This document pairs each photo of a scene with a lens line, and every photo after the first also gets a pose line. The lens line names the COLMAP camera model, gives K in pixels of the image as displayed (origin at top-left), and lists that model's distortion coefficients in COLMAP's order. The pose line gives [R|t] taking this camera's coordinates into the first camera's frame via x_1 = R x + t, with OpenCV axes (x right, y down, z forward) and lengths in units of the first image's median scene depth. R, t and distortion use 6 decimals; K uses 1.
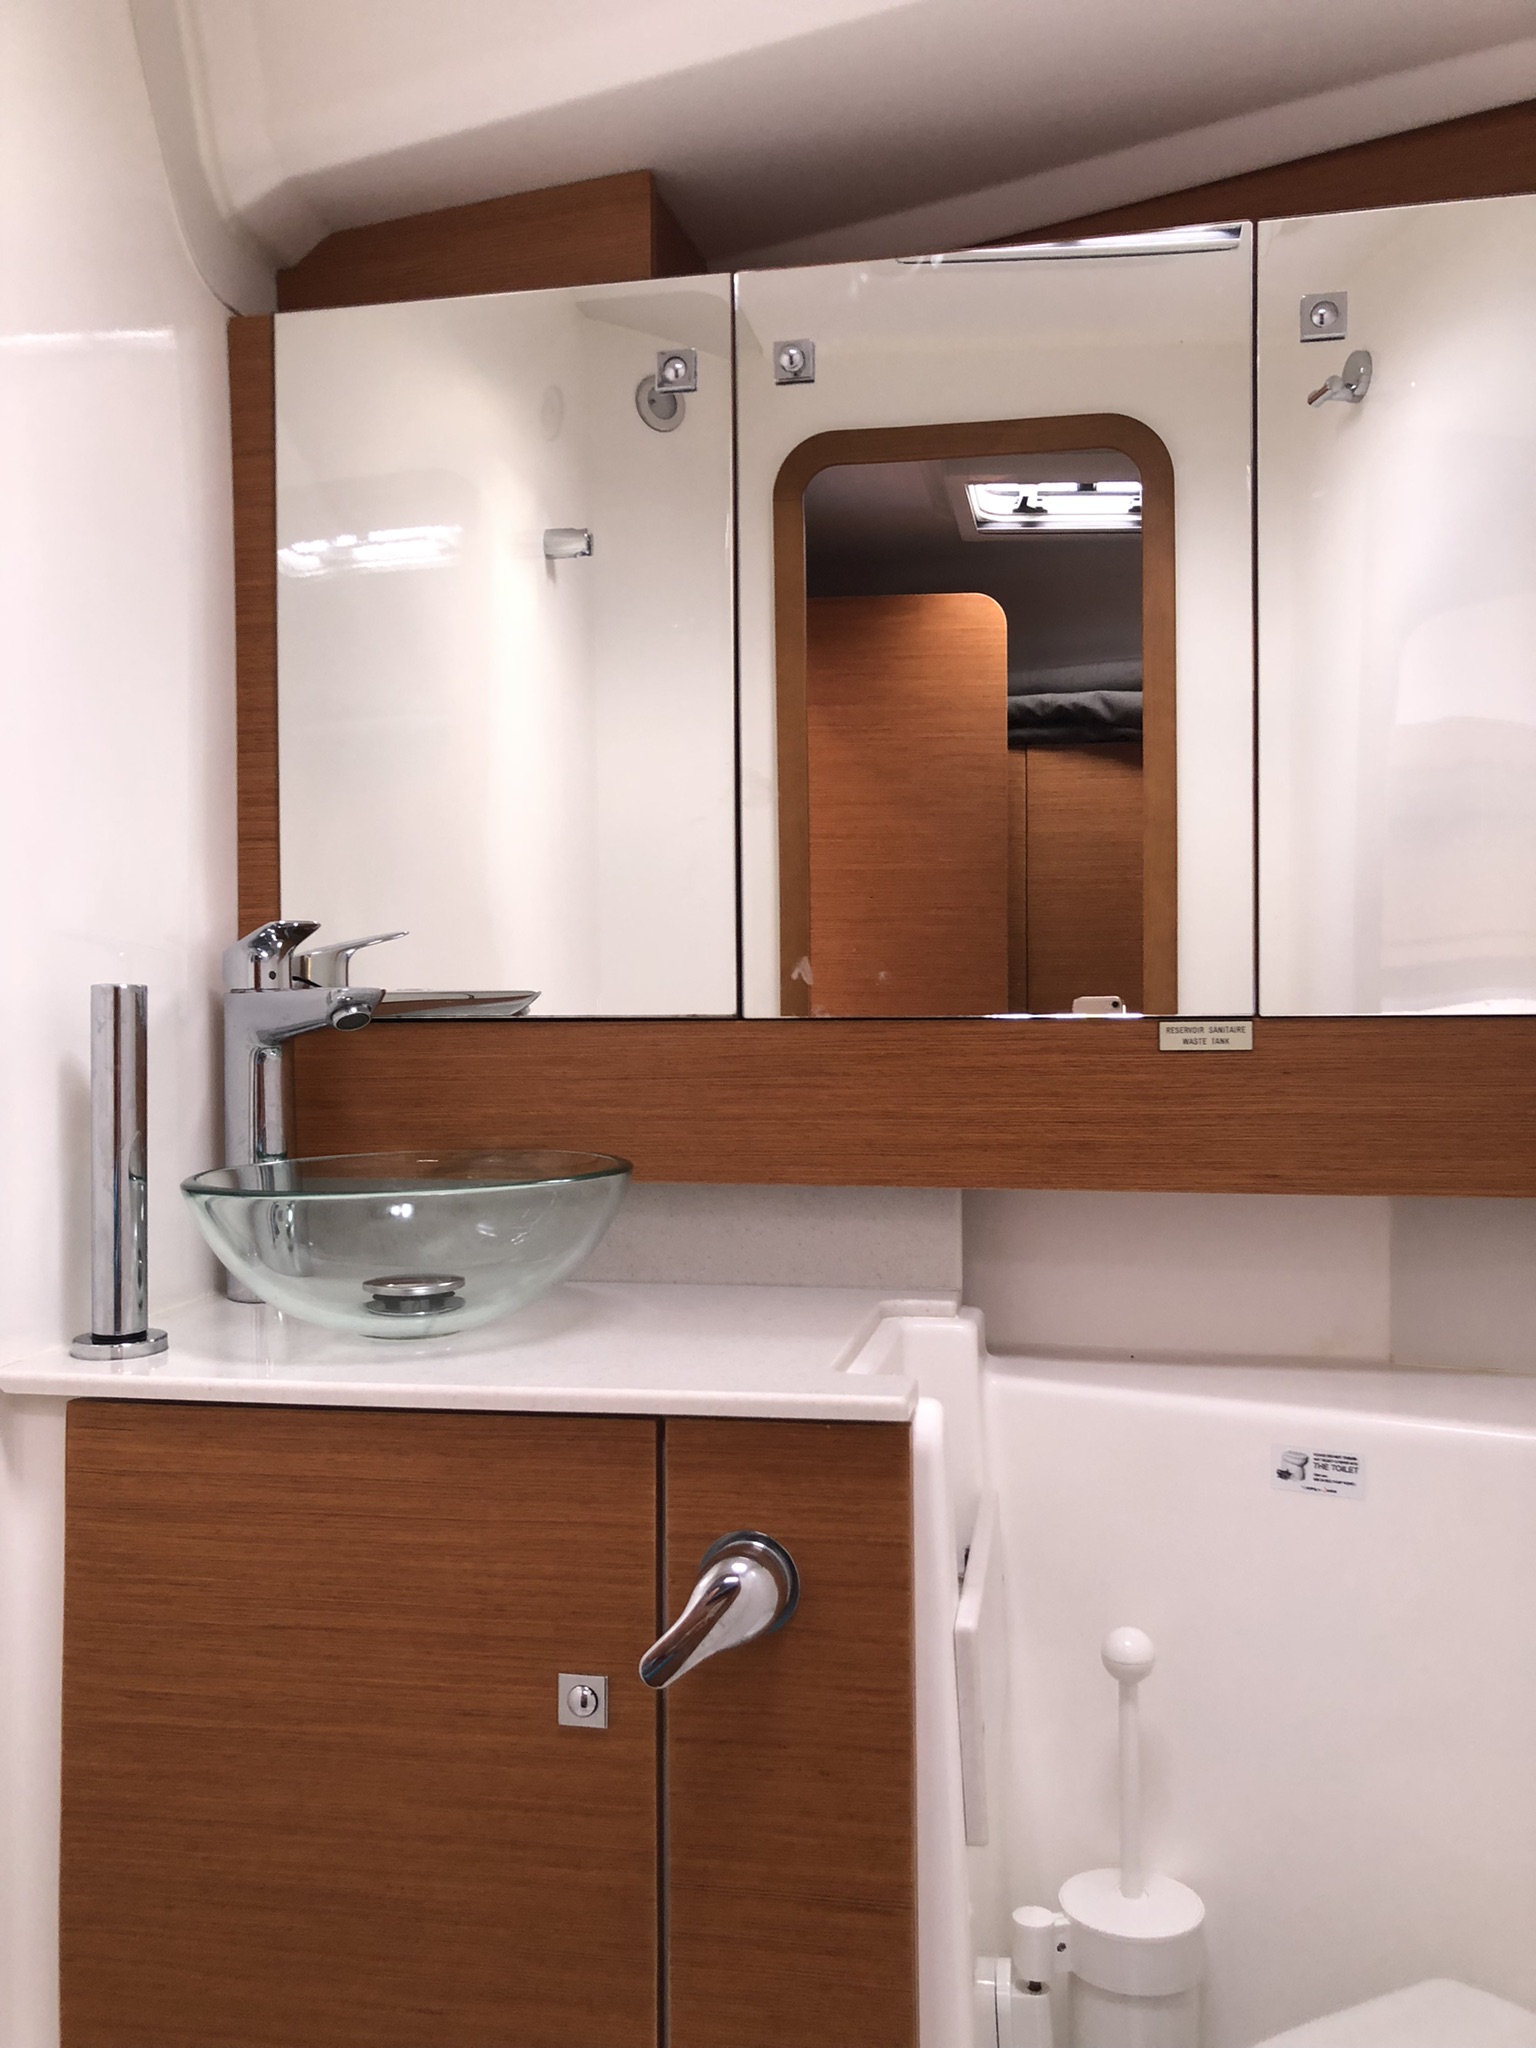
lens RADIAL K [[1675.4, 0, 768.0], [0, 1675.4, 1024.0], [0, 0, 1]] dist [0.010419, -0.007604]
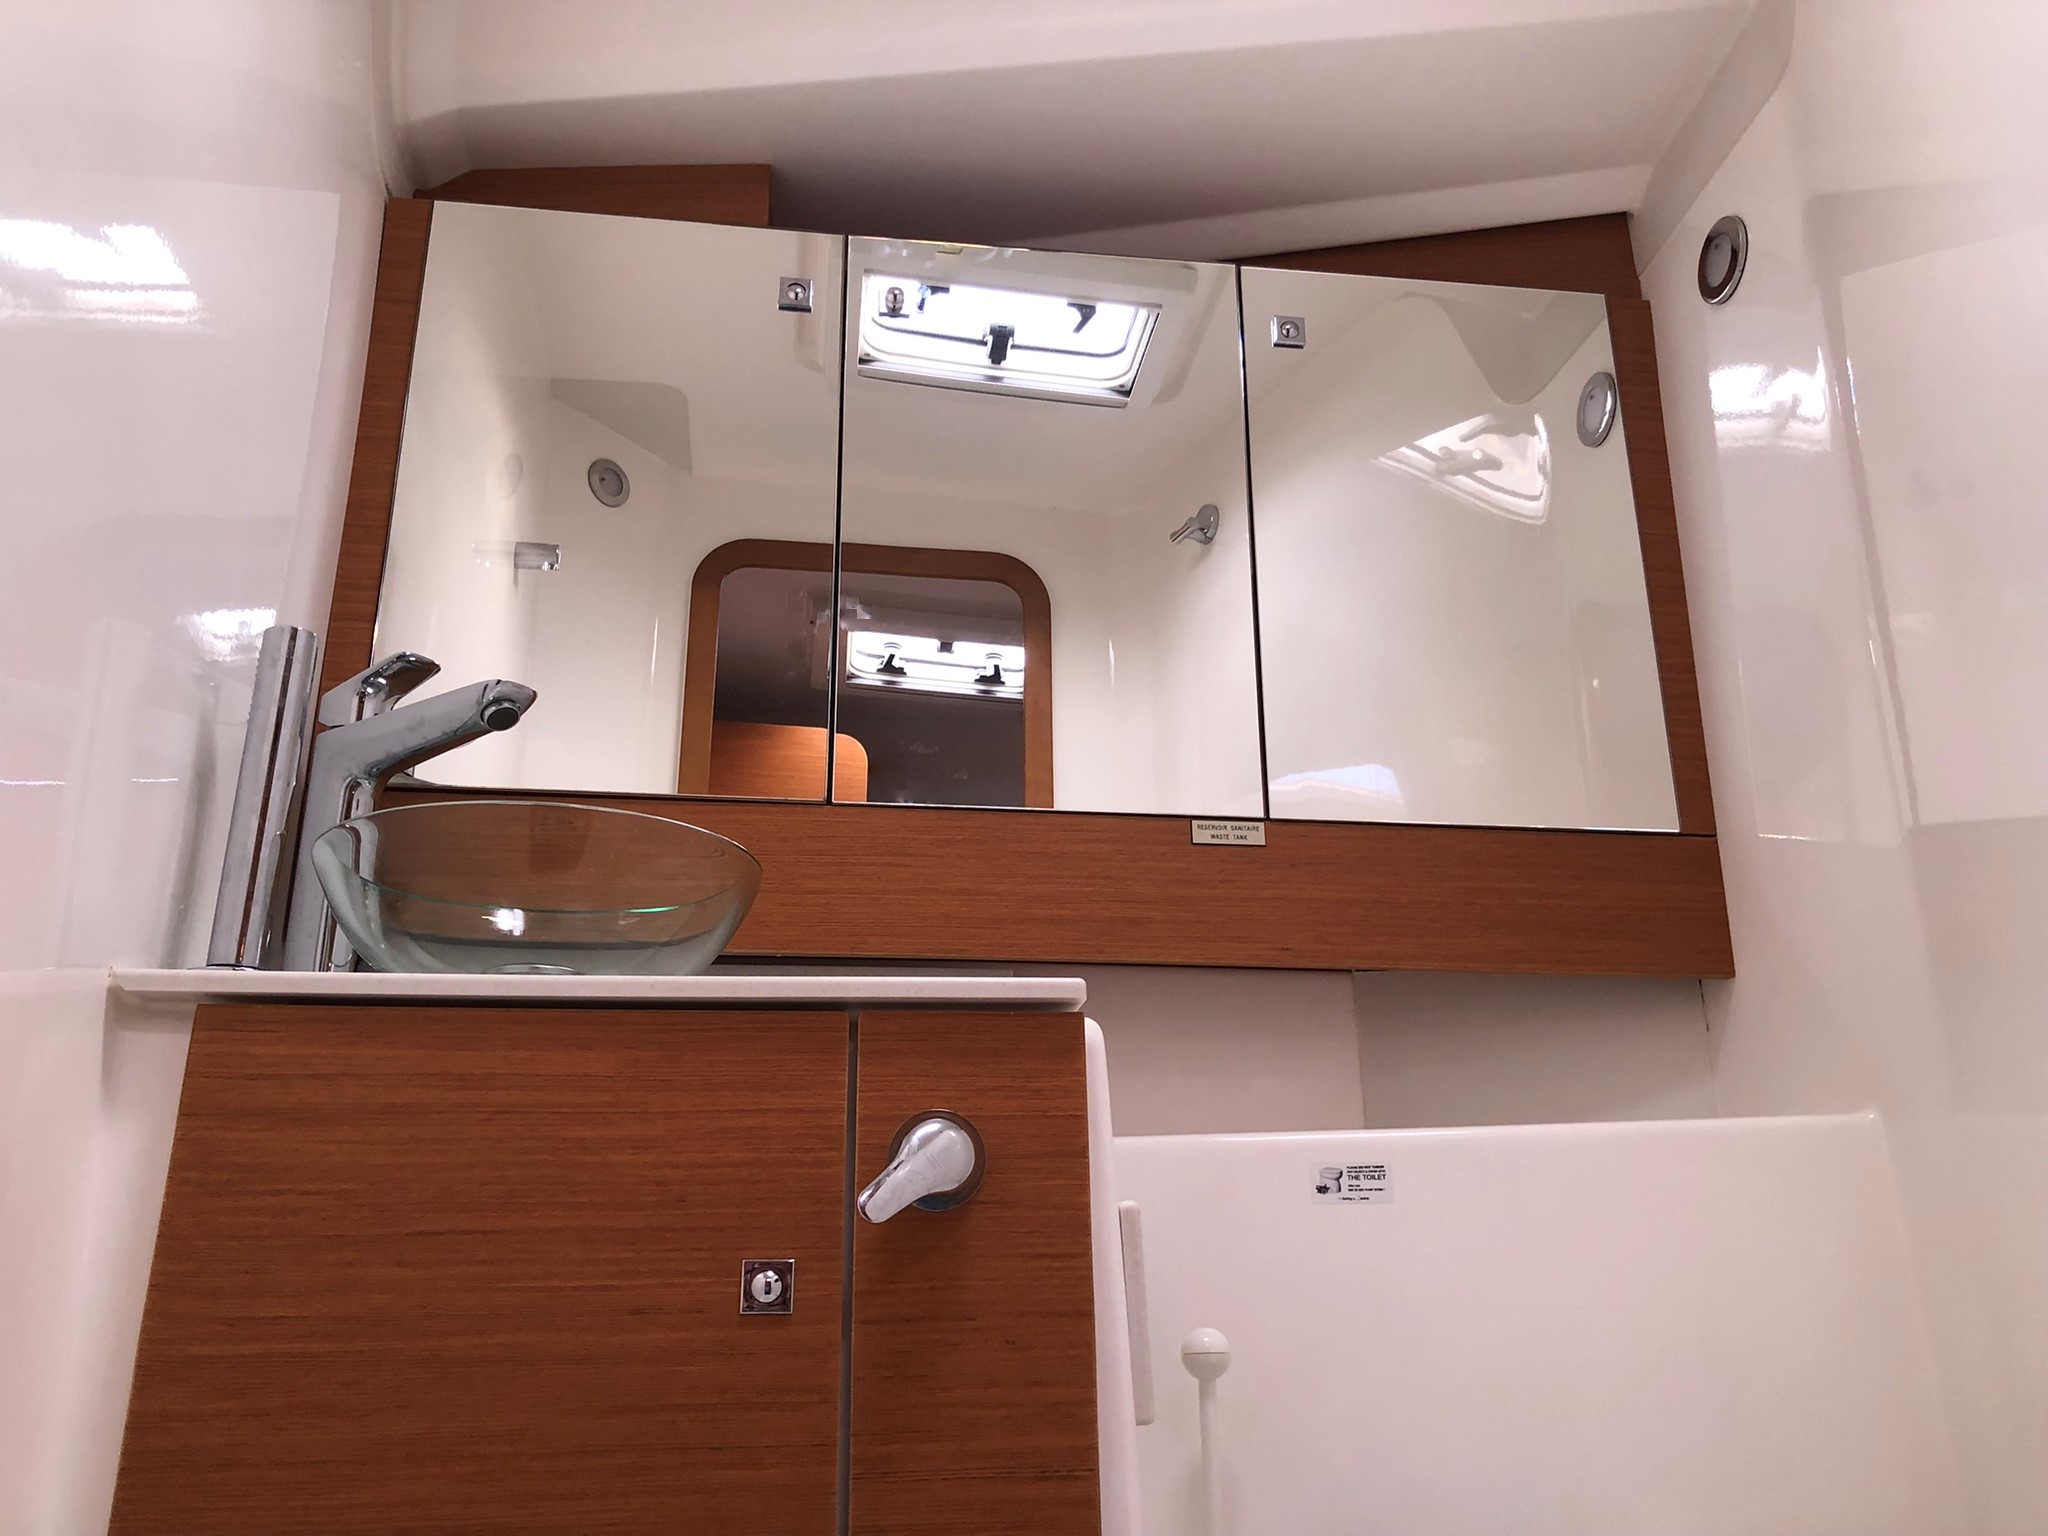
lens RADIAL K [[1657.6, 0, 1038.8], [0, 1657.6, 772.3], [0, 0, 1]] dist [0.171095, -0.472960]
pose [[0.943415, 0.107572, 0.313683, -0.261799], [0.004988, 0.941214, -0.337773, 0.391502], [-0.331578, 0.320225, 0.887419, -0.029287]]
